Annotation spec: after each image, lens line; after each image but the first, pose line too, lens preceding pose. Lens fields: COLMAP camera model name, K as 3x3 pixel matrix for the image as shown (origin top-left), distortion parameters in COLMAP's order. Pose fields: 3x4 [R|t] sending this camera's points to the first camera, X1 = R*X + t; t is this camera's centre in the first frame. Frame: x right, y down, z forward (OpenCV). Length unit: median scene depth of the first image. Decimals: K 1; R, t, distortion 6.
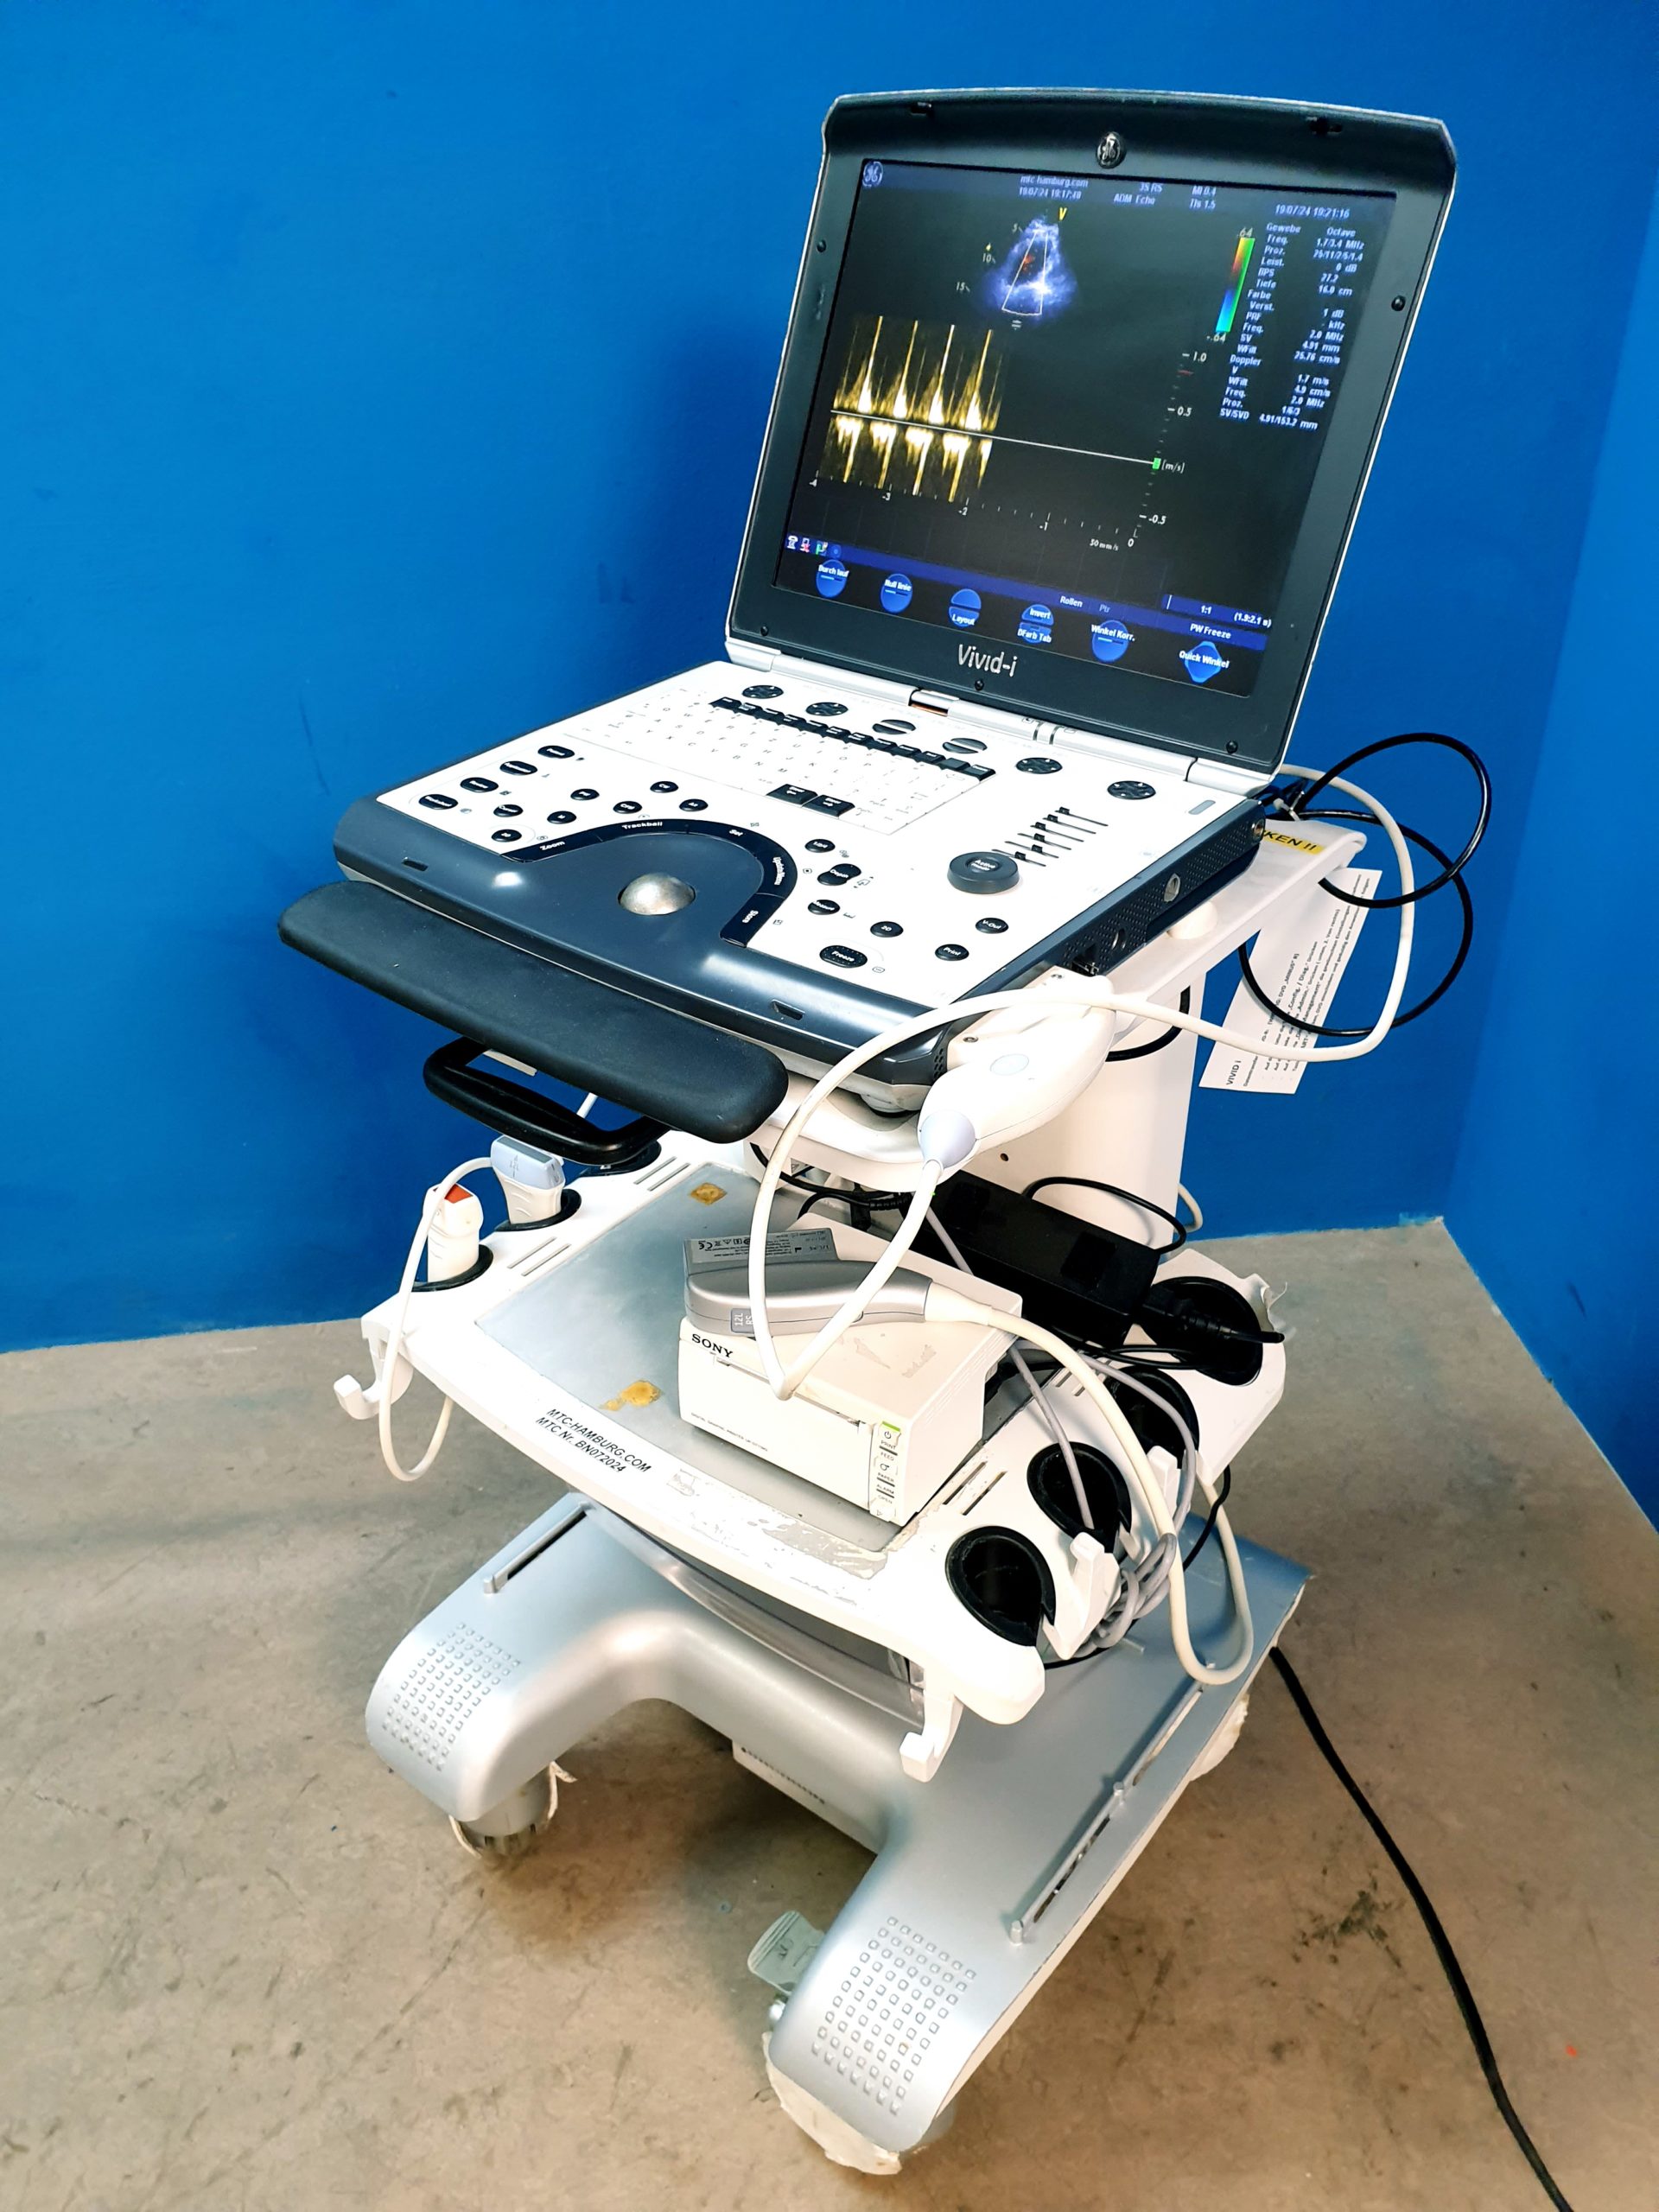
lens RADIAL K [[1772.4, 0, 827.9], [0, 1772.4, 1123.6], [0, 0, 1]] dist [-0.049105, 0.129810]
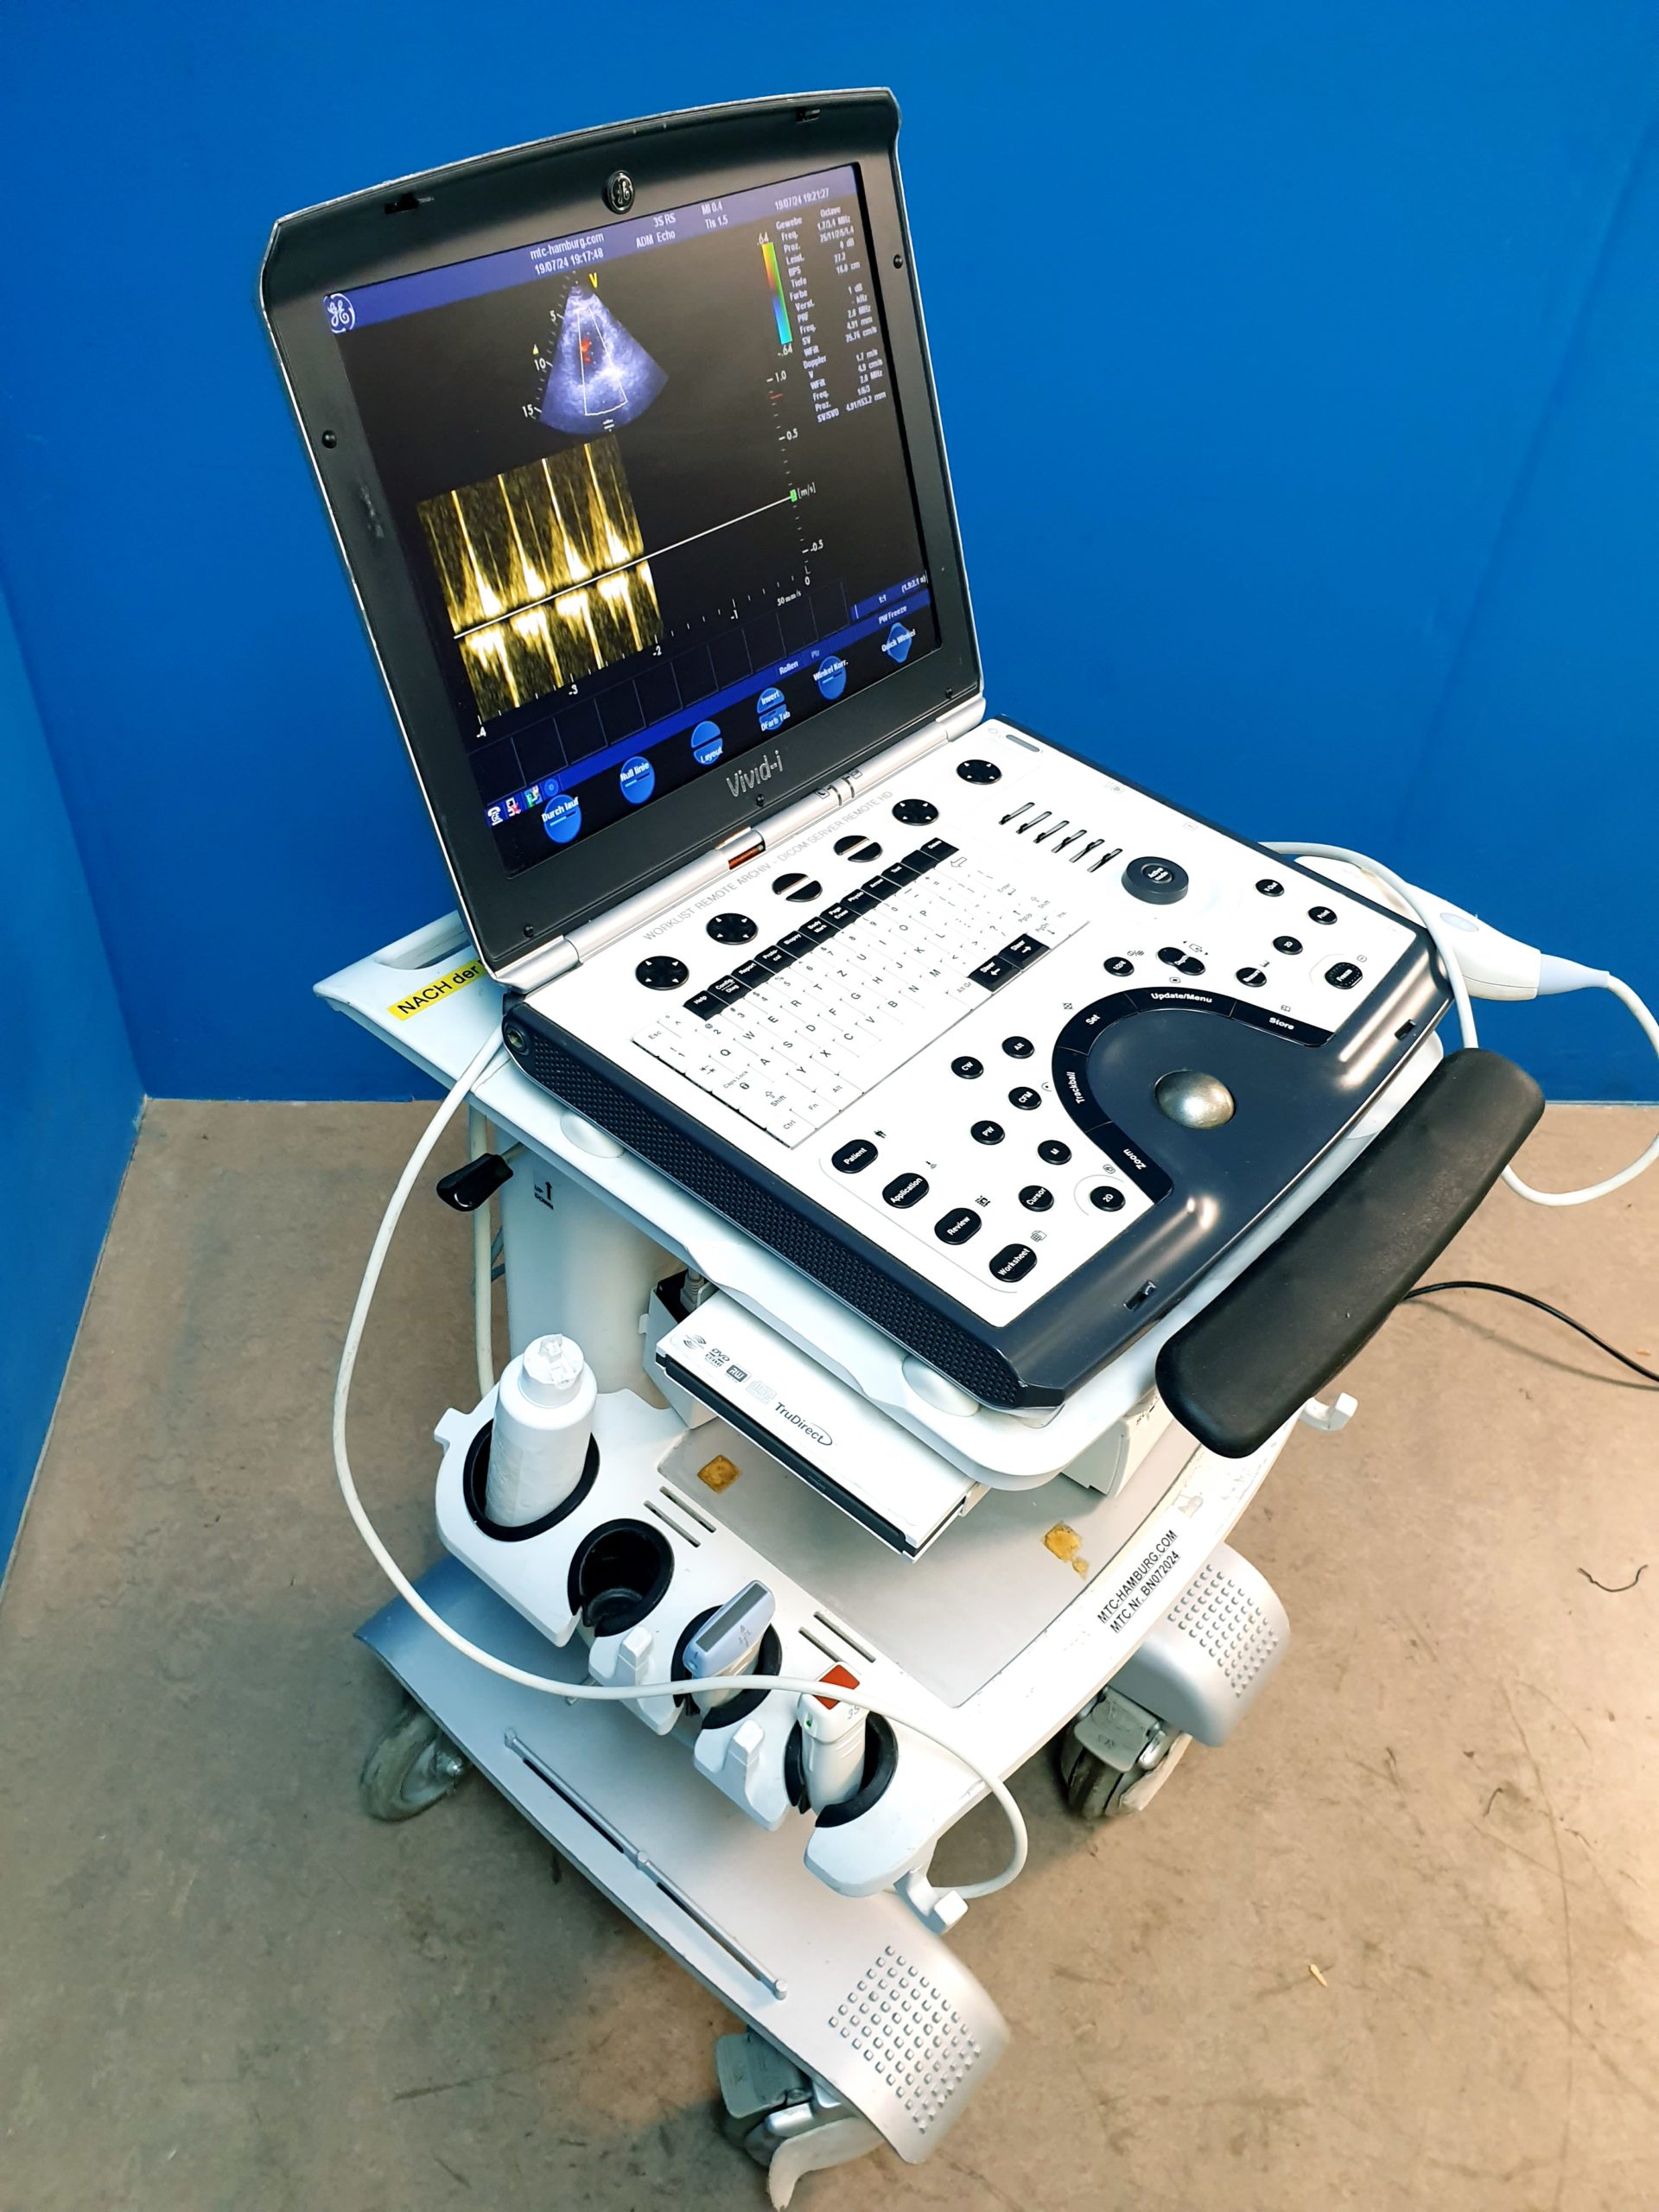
lens RADIAL K [[1709.5, 0, 814.5], [0, 1709.5, 1121.0], [0, 0, 1]] dist [0.003350, 0.008871]
pose [[0.039786, -0.684128, 0.728276, -0.613330], [0.482403, 0.651436, 0.585592, -0.594241], [-0.875045, 0.328025, 0.355943, 0.669471]]
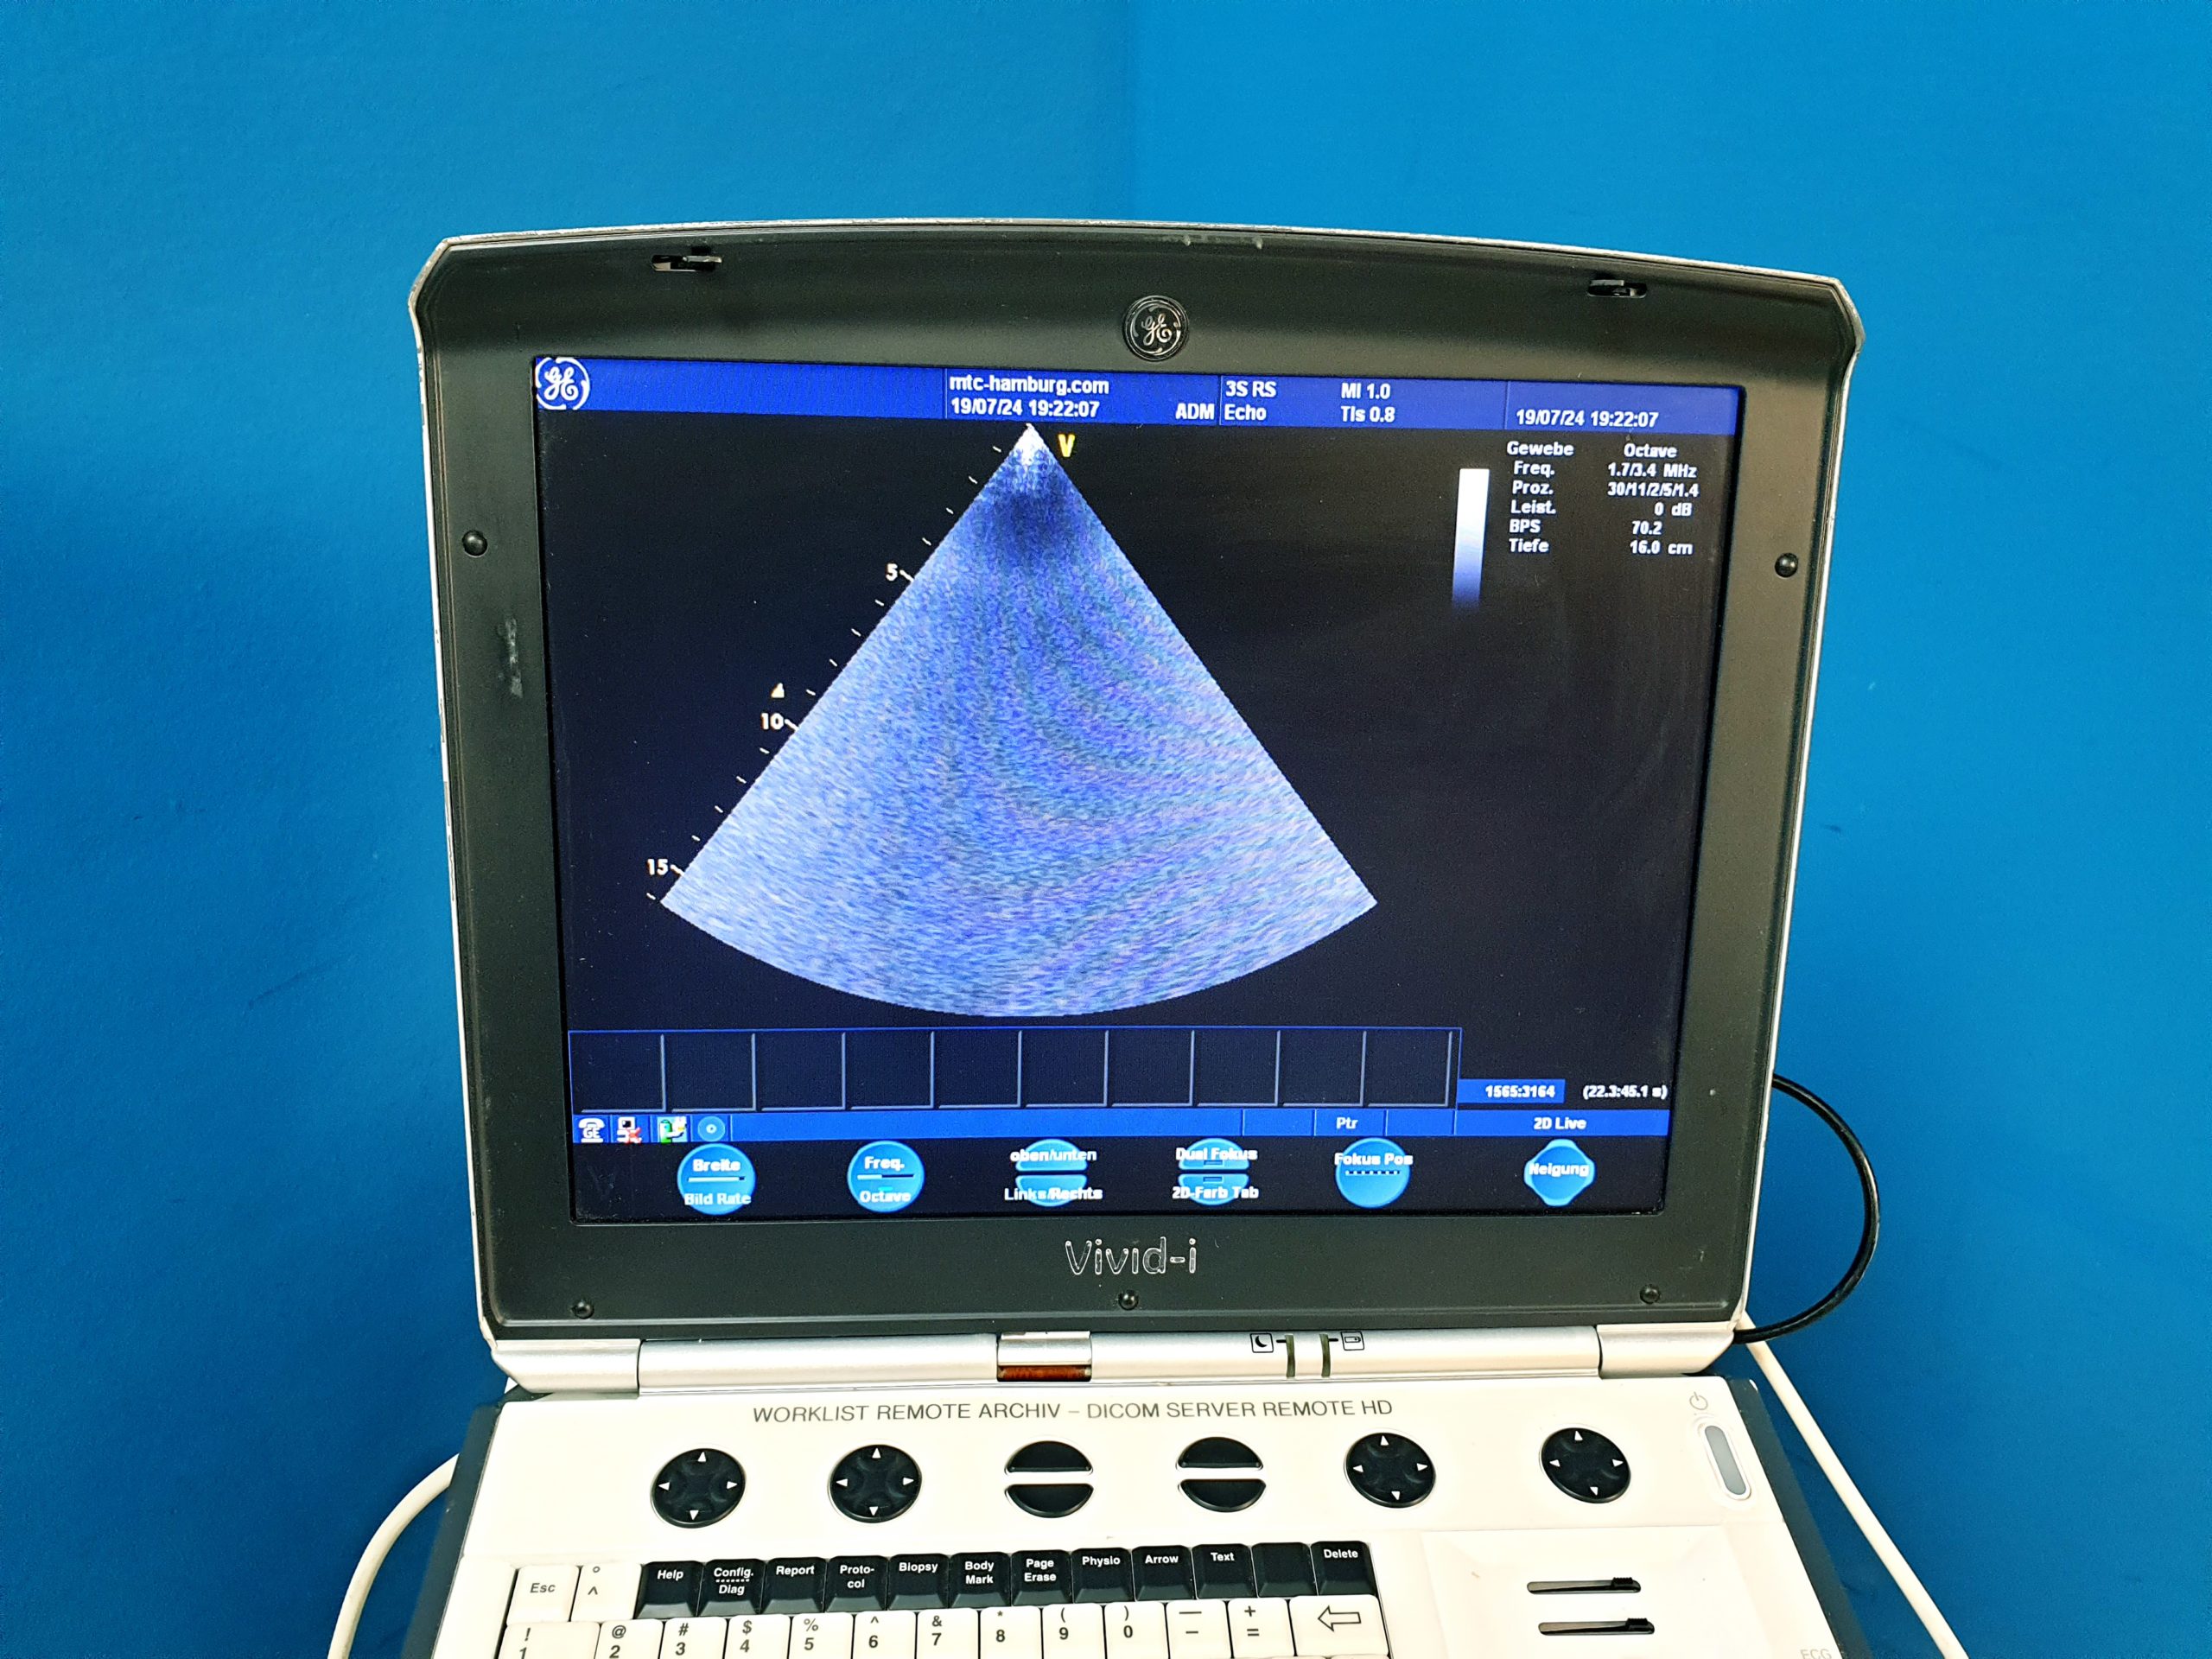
lens RADIAL K [[1700.4, 0, 1099.2], [0, 1700.4, 839.9], [0, 0, 1]] dist [0.078316, -0.184525]
pose [[0.747845, -0.343568, 0.568057, -0.151030], [0.325030, 0.935588, 0.137954, -0.418141], [-0.578864, 0.081467, 0.811344, 0.541201]]
